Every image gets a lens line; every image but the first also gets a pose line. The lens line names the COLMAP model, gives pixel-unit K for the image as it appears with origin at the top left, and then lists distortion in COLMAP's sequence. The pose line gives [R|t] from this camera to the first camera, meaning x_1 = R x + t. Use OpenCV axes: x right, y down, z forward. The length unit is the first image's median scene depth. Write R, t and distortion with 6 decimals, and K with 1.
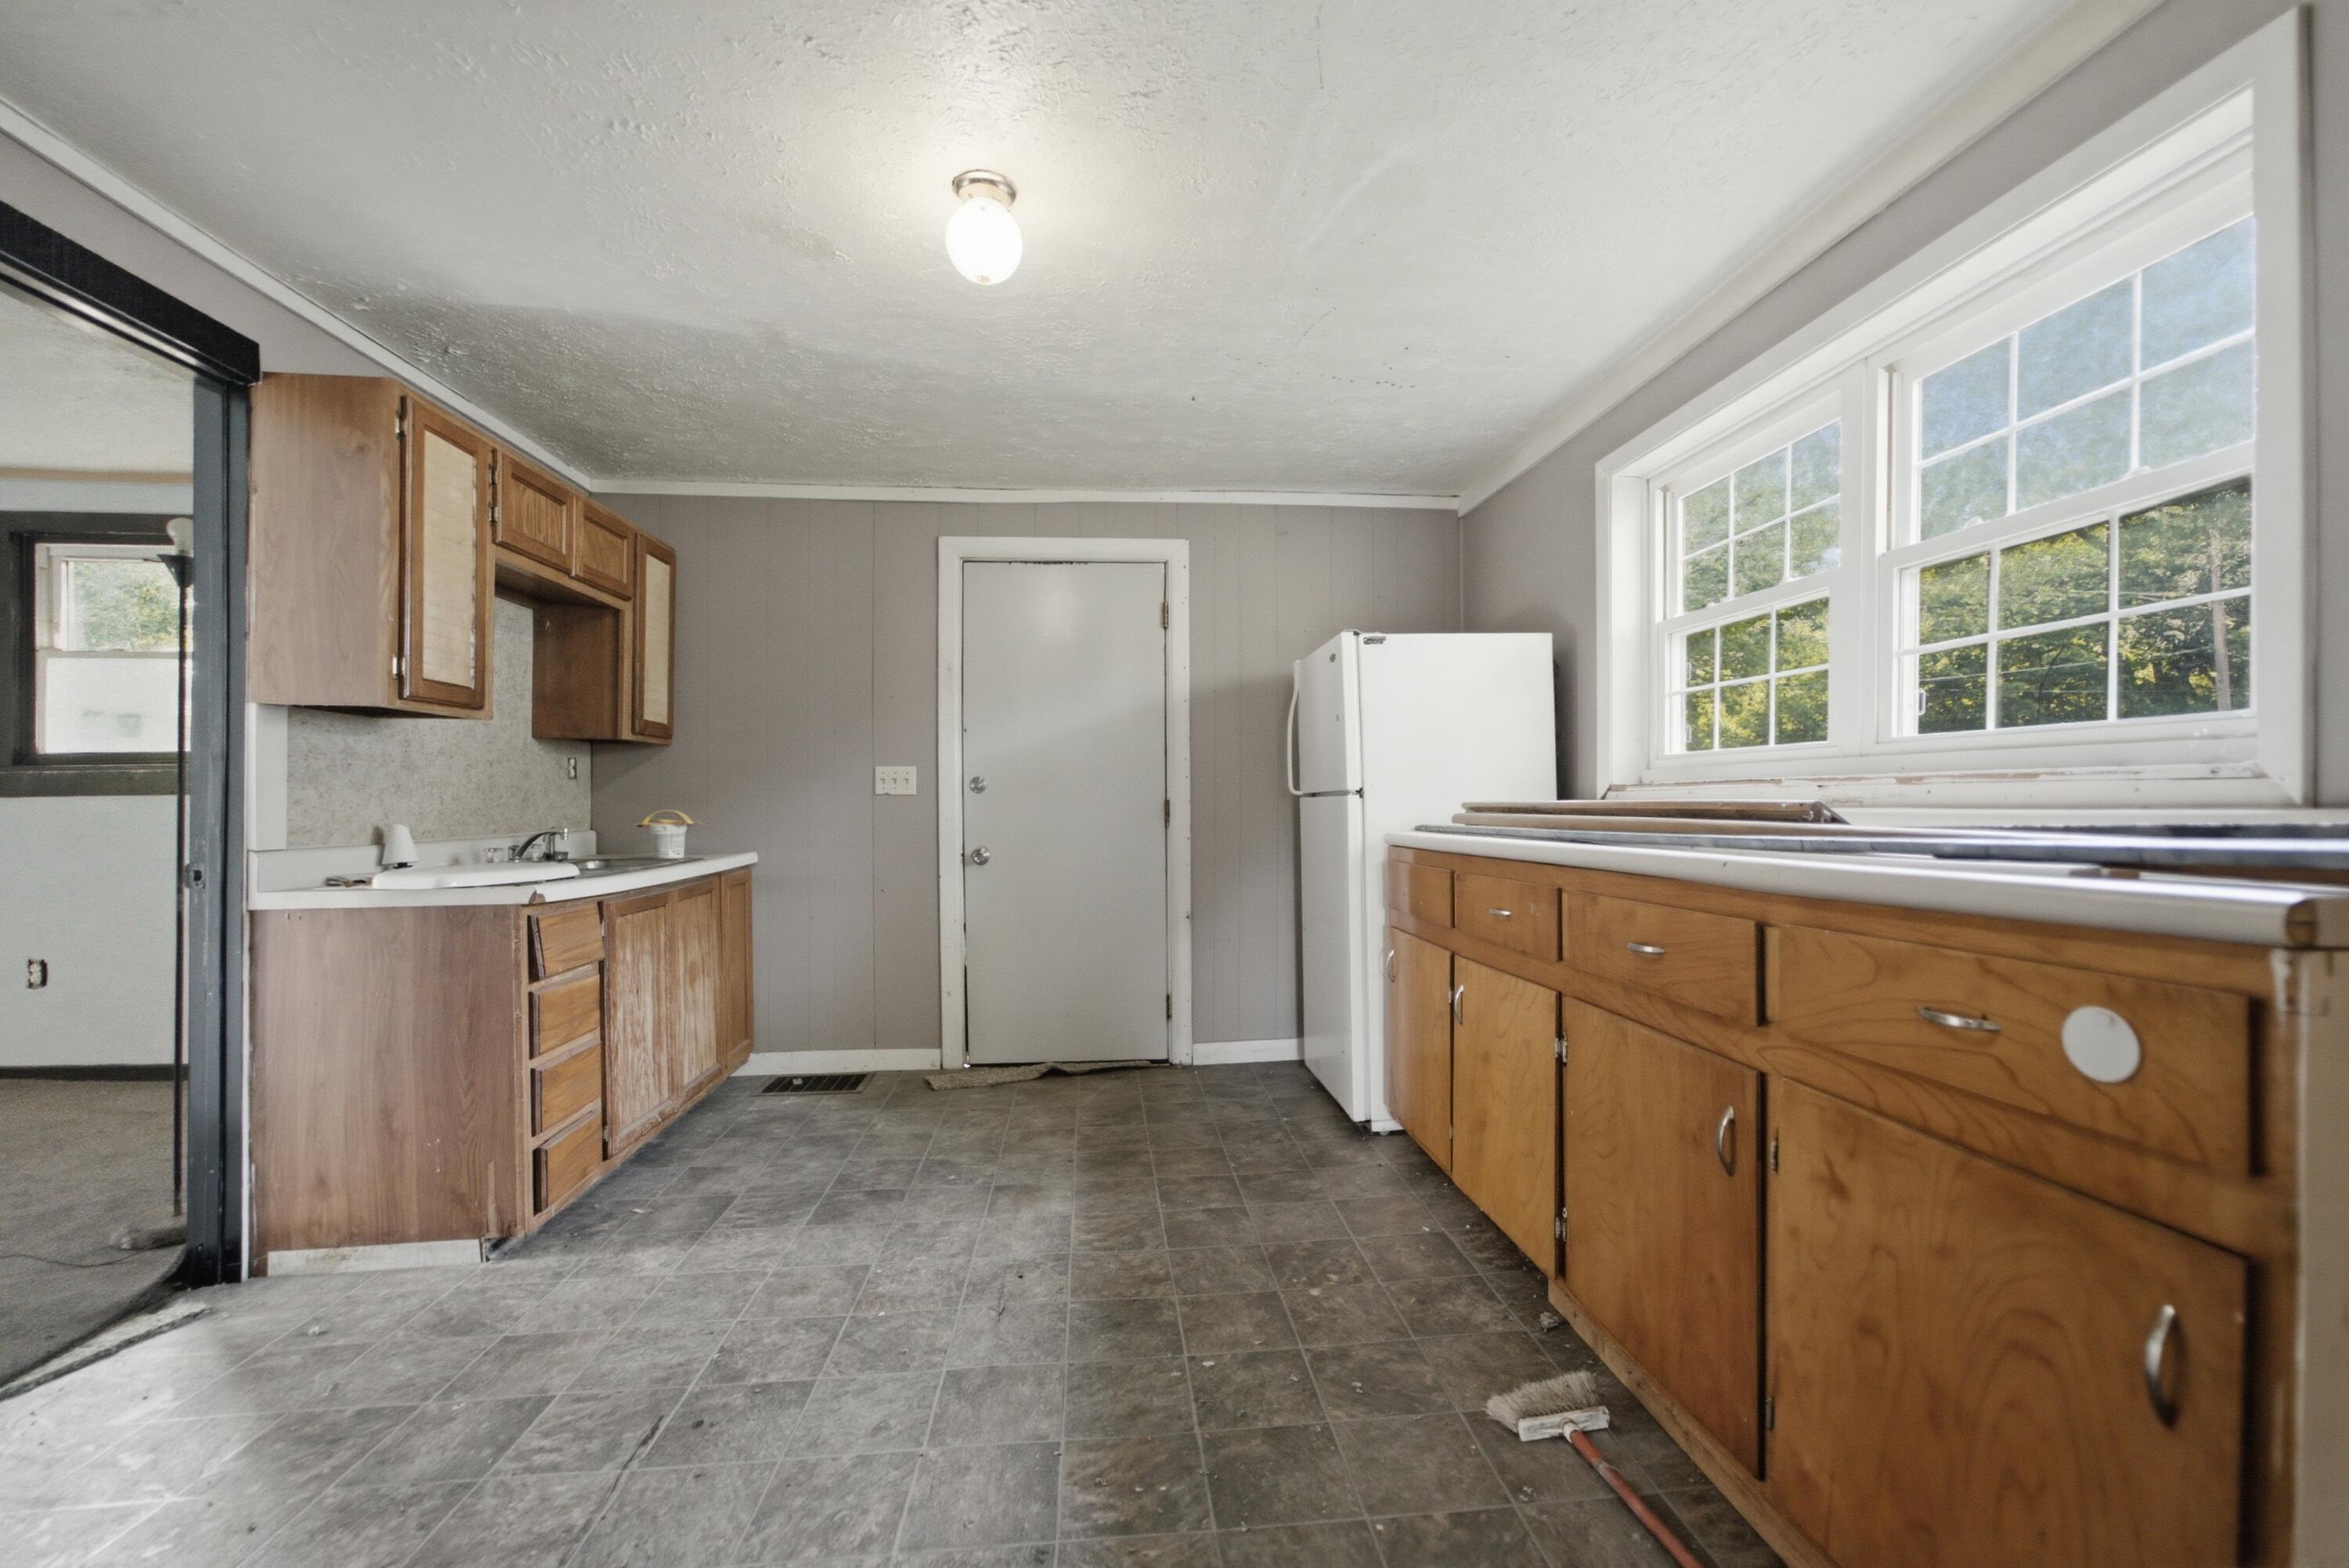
lens RADIAL K [[965.5, 0, 1175.2], [0, 965.5, 790.6], [0, 0, 1]] dist [0.014400, 0.000243]
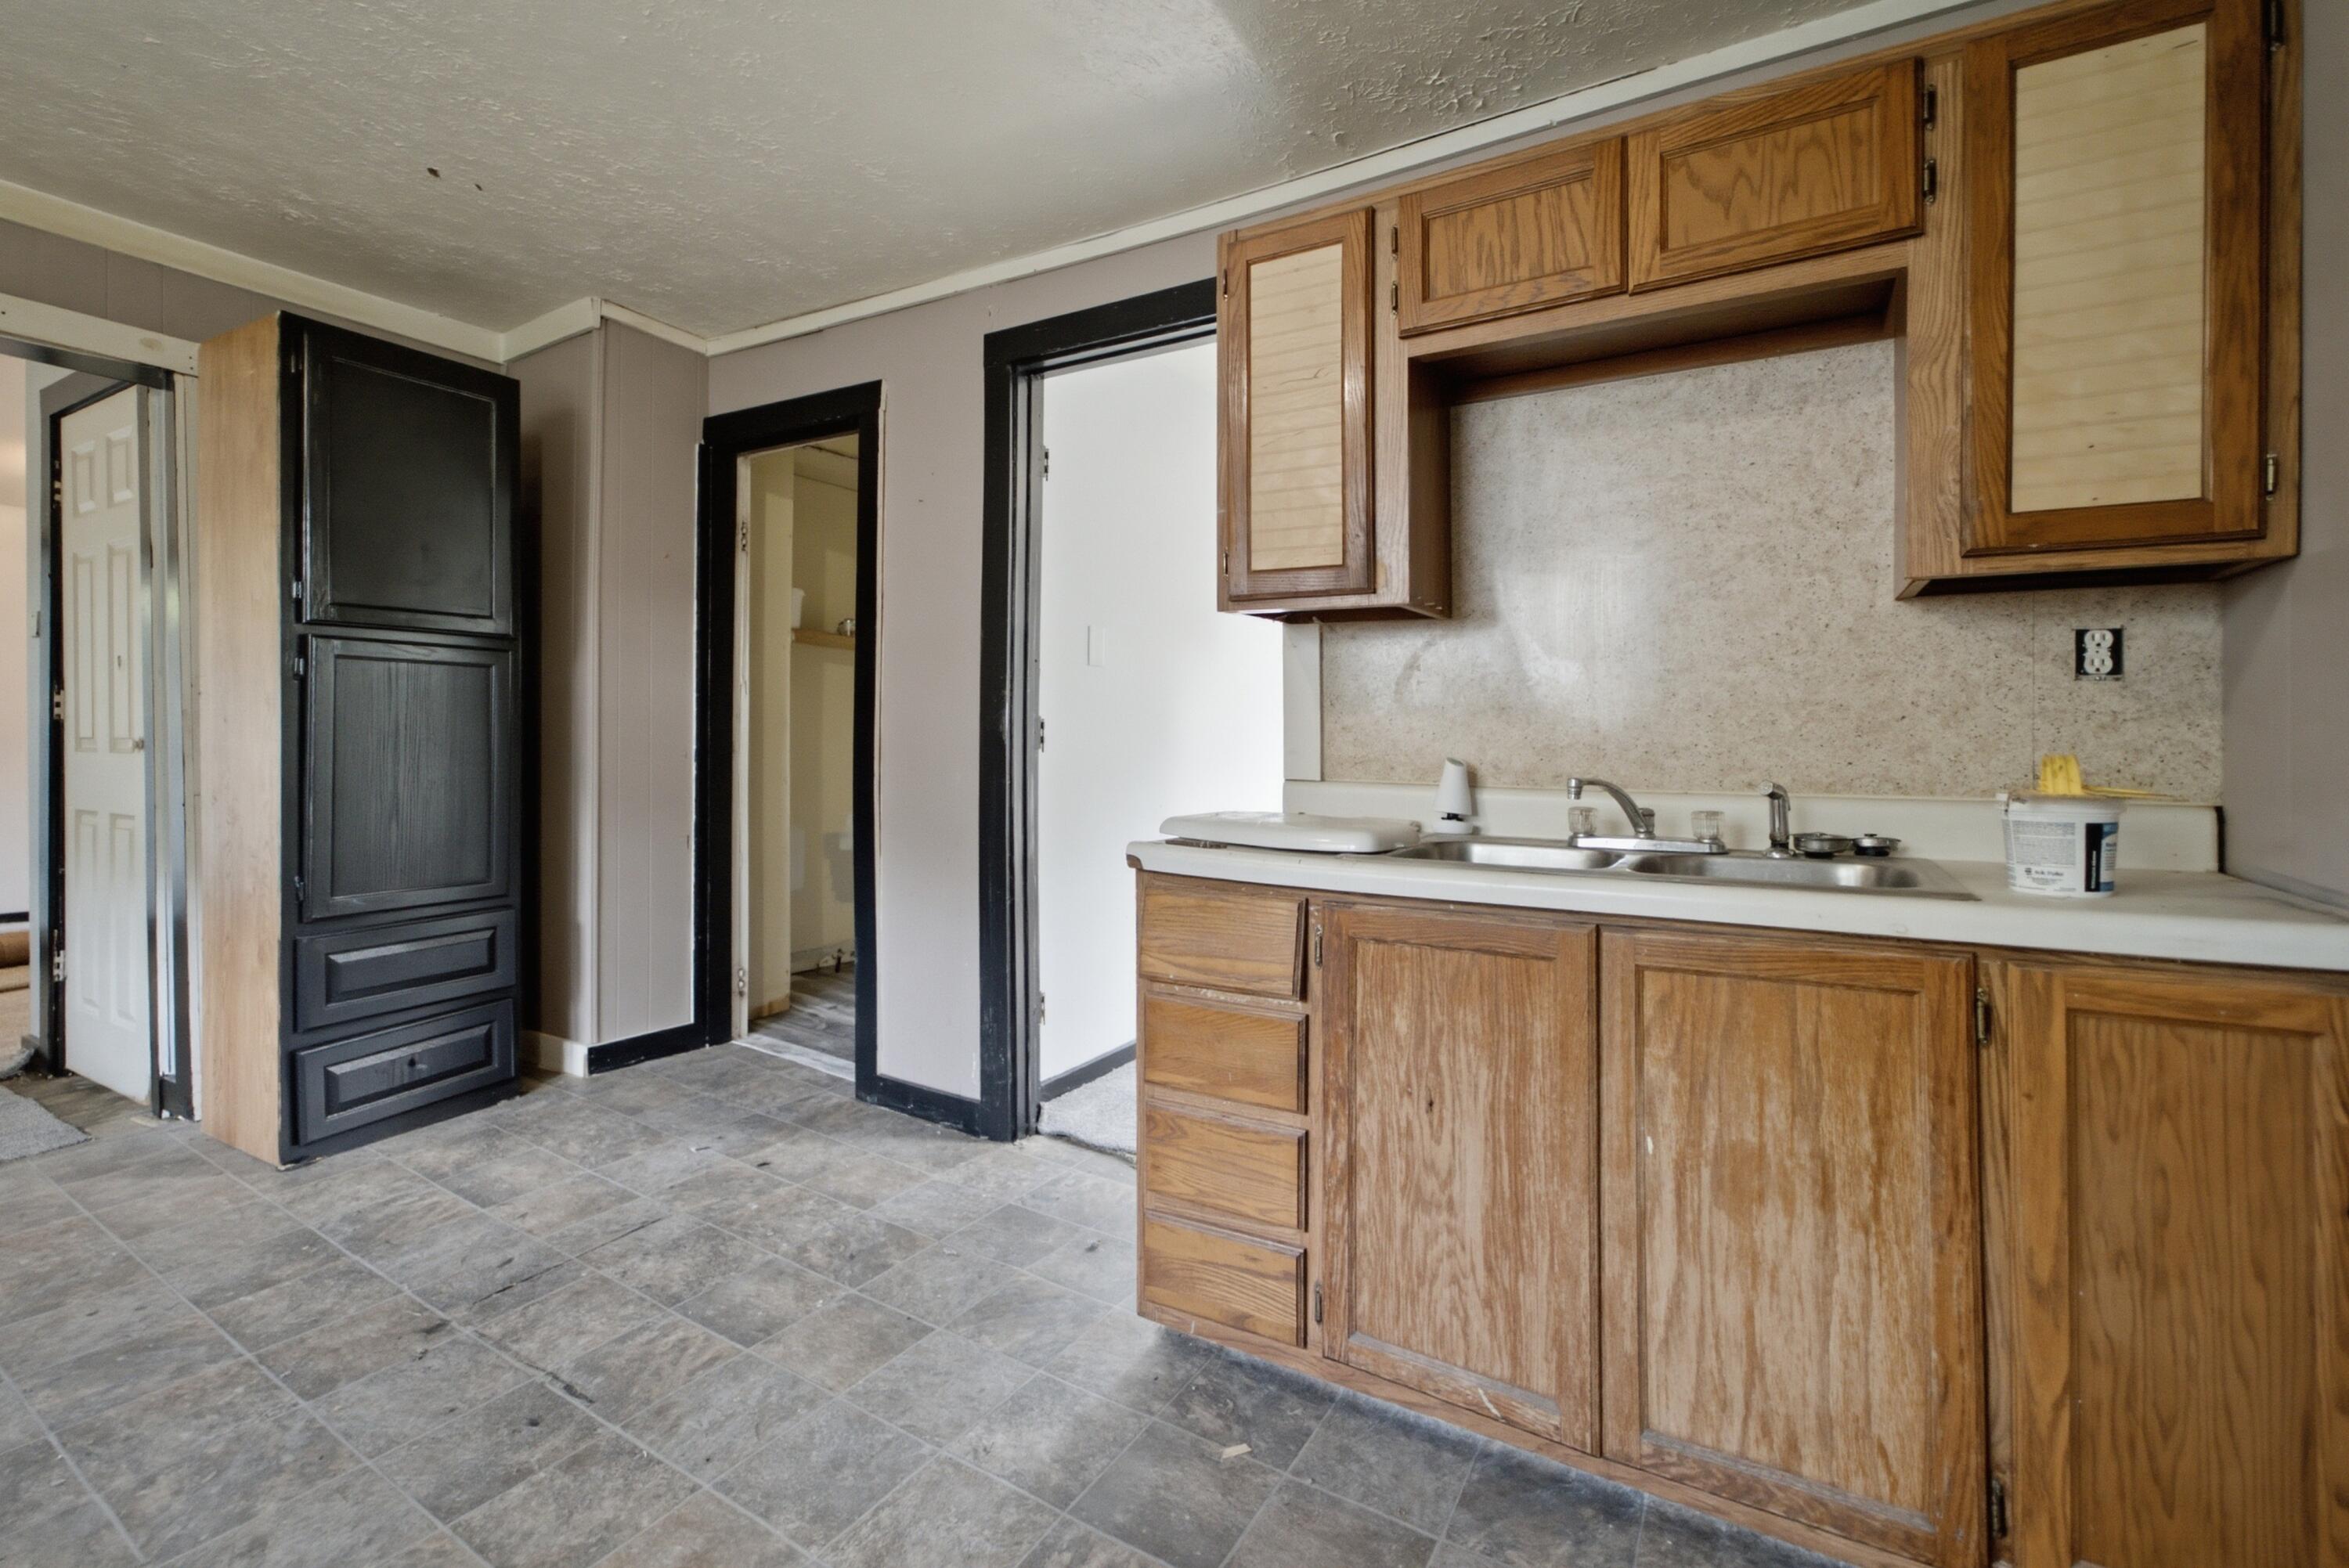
lens RADIAL K [[996.0, 0, 1170.4], [0, 996.0, 767.5], [0, 0, 1]] dist [-0.004761, -0.000732]
pose [[-0.584606, 0.017953, -0.811118, -0.101940], [-0.001299, 0.999733, 0.023064, 0.035702], [0.811316, 0.014537, -0.584427, 1.834587]]
